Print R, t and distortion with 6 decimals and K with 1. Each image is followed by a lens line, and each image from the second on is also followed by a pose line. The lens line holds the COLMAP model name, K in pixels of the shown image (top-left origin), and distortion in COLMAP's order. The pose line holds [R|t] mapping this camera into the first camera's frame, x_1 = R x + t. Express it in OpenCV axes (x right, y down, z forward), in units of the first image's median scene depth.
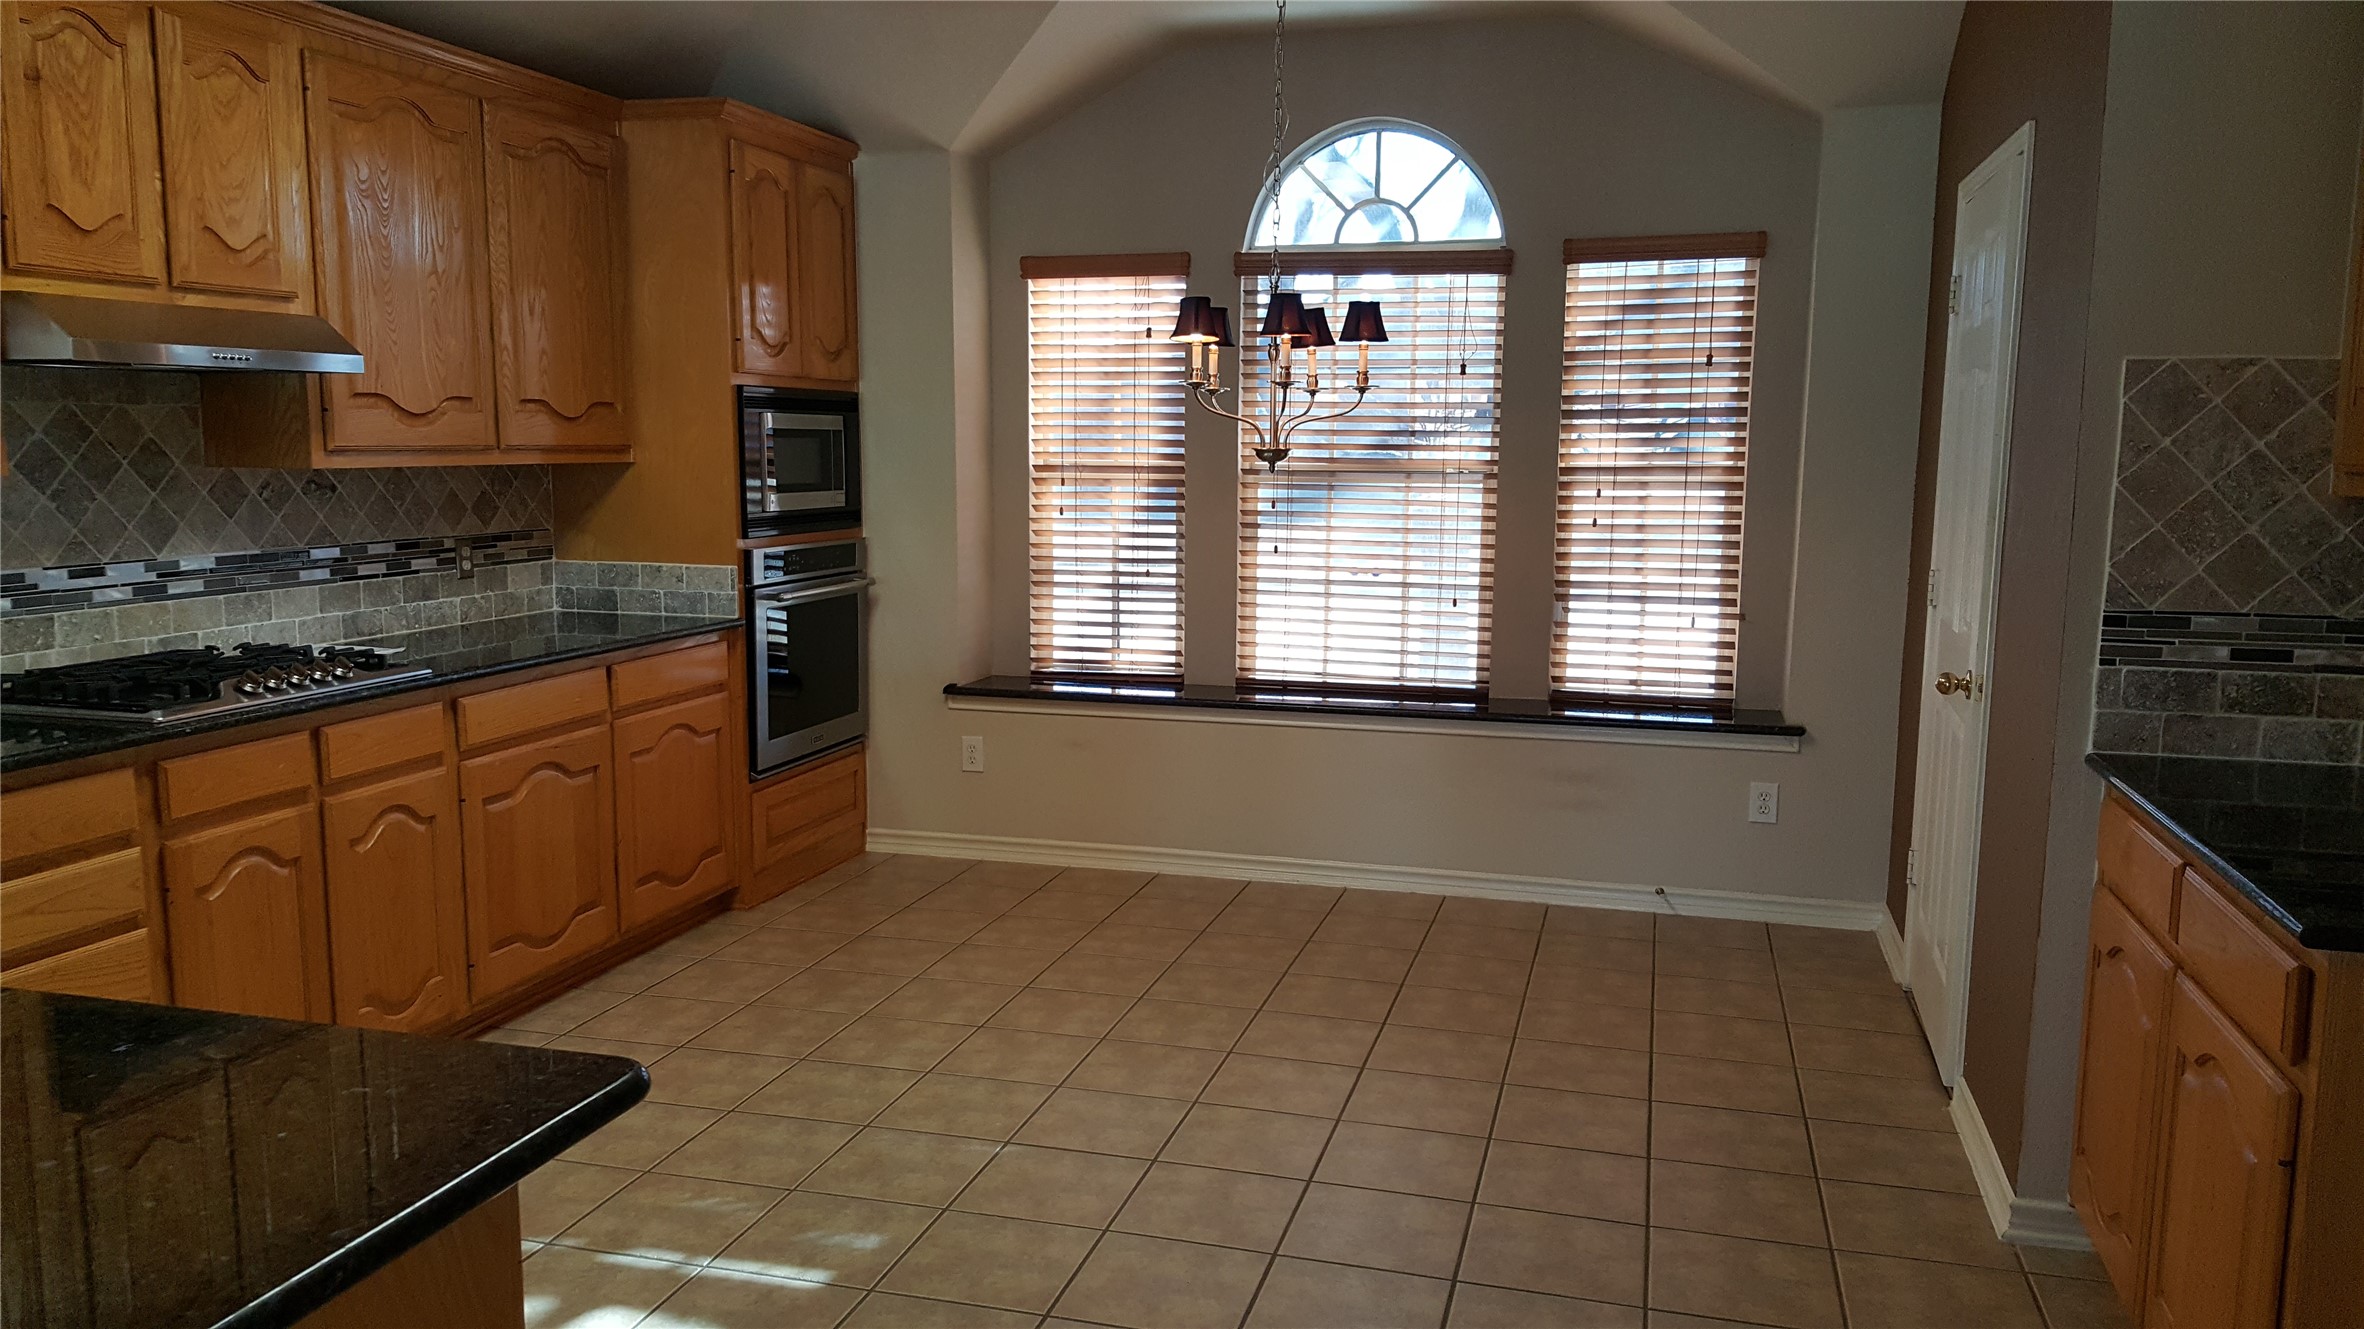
lens RADIAL K [[1729.6, 0, 1169.1], [0, 1729.6, 670.3], [0, 0, 1]] dist [0.070090, -0.057907]
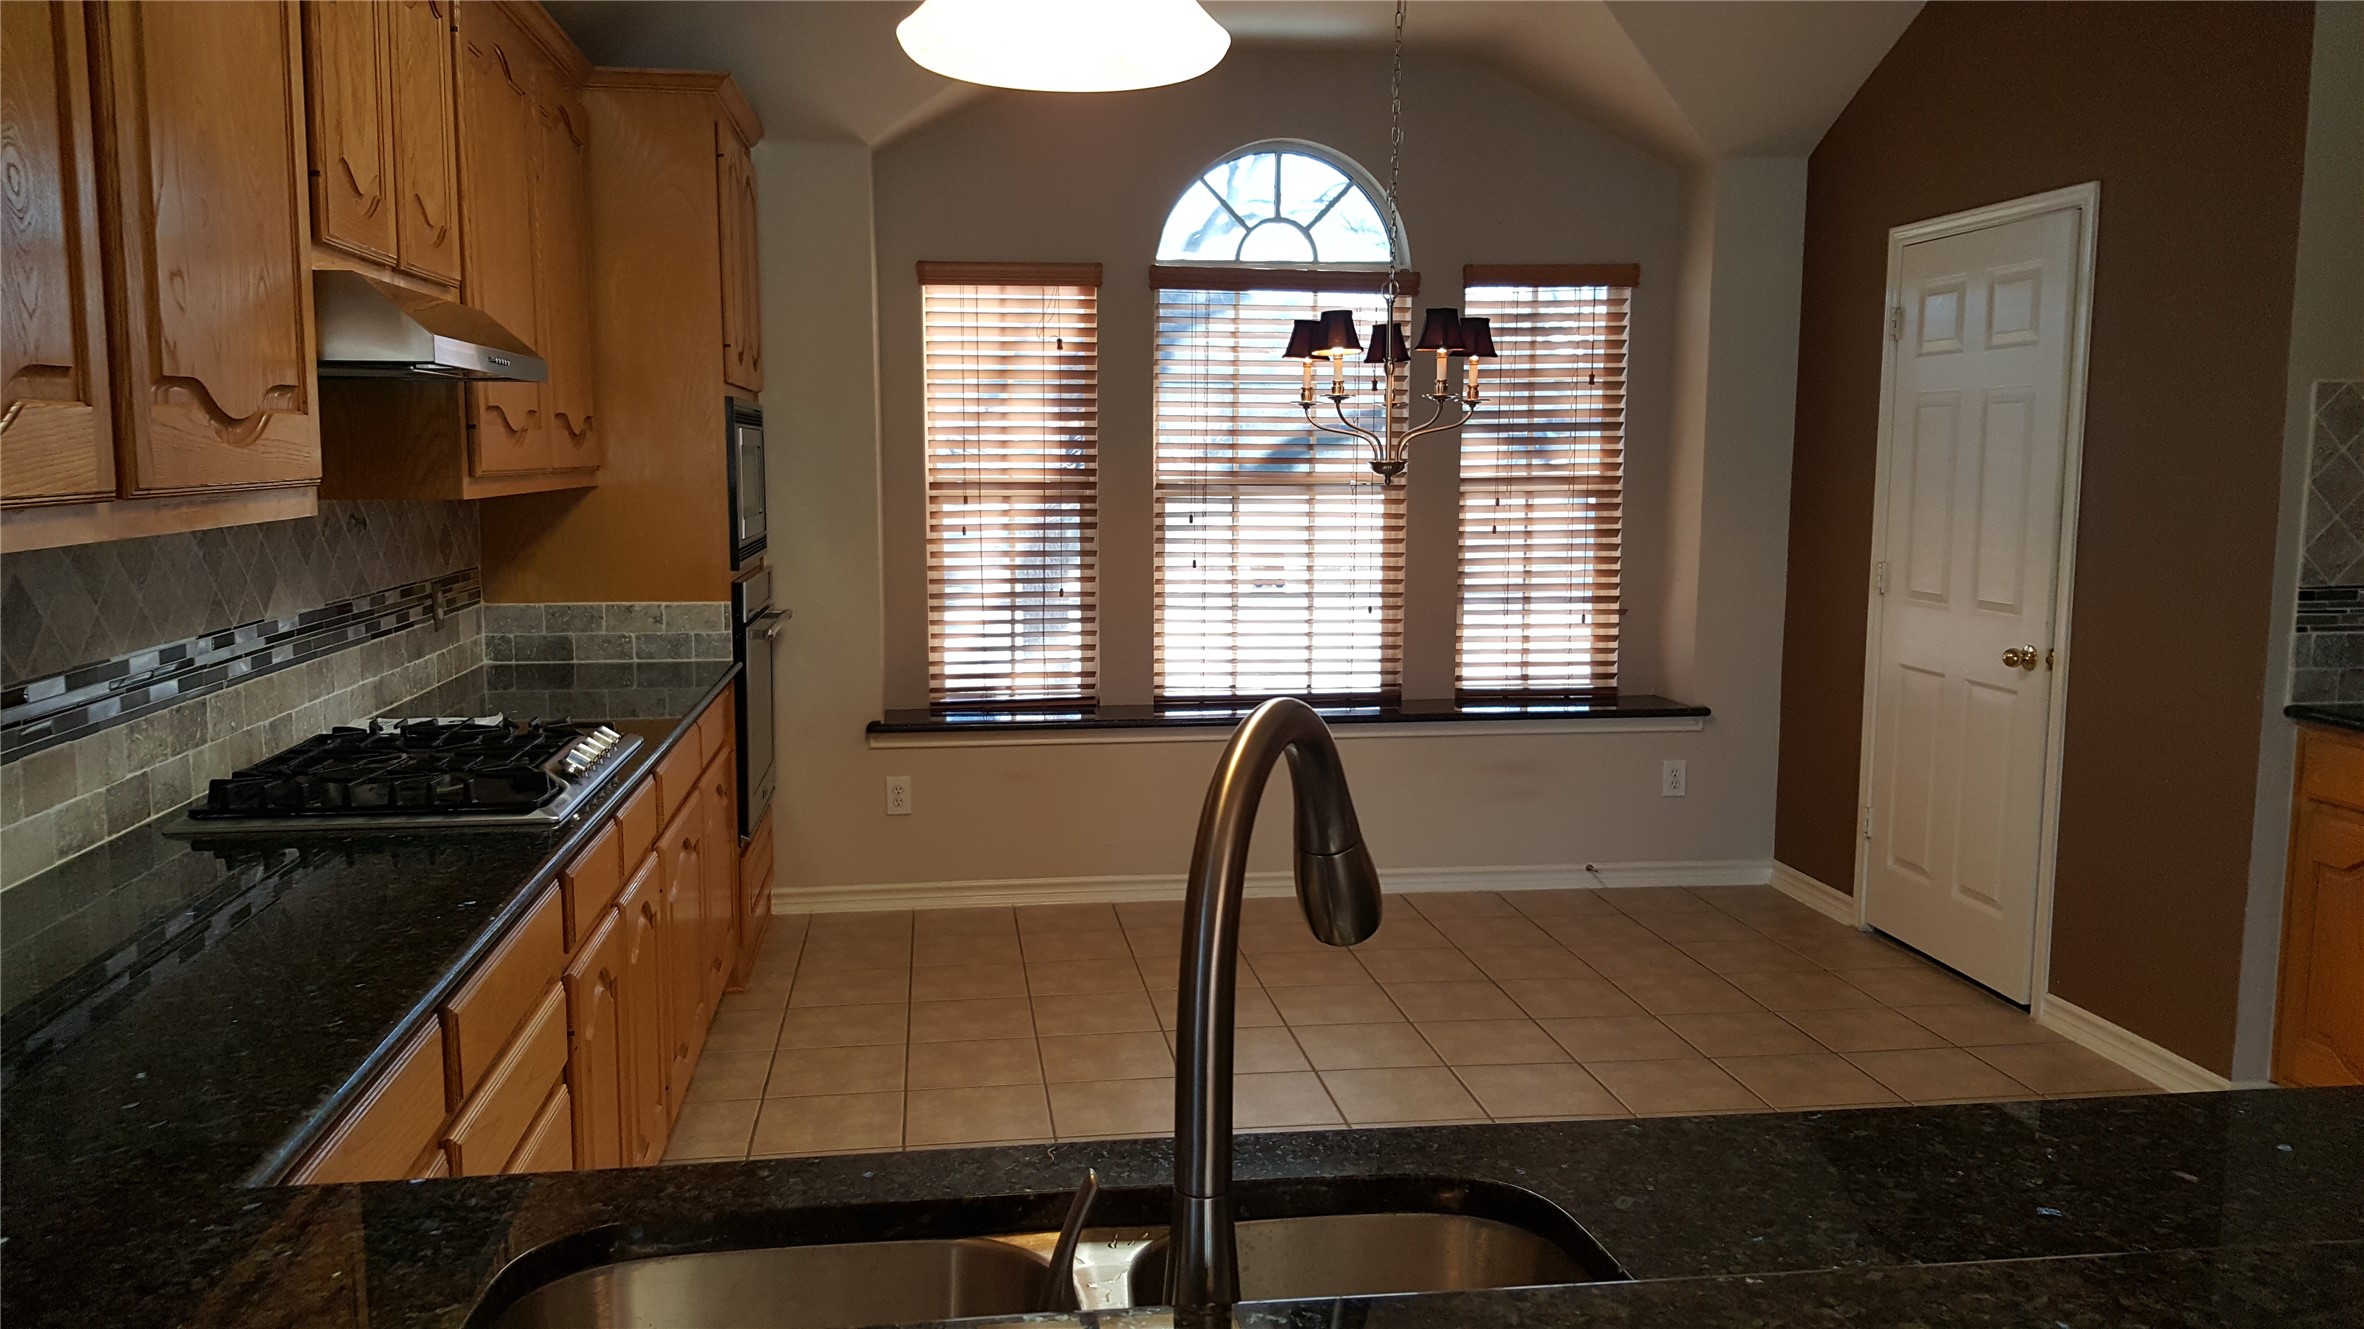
lens RADIAL K [[1729.6, 0, 1159.6], [0, 1729.6, 650.2], [0, 0, 1]] dist [0.070090, -0.057907]
pose [[0.921070, -0.050805, 0.386070, -0.356272], [0.058300, 0.998269, -0.007722, -0.014657], [-0.385009, 0.029620, 0.922437, 0.096833]]
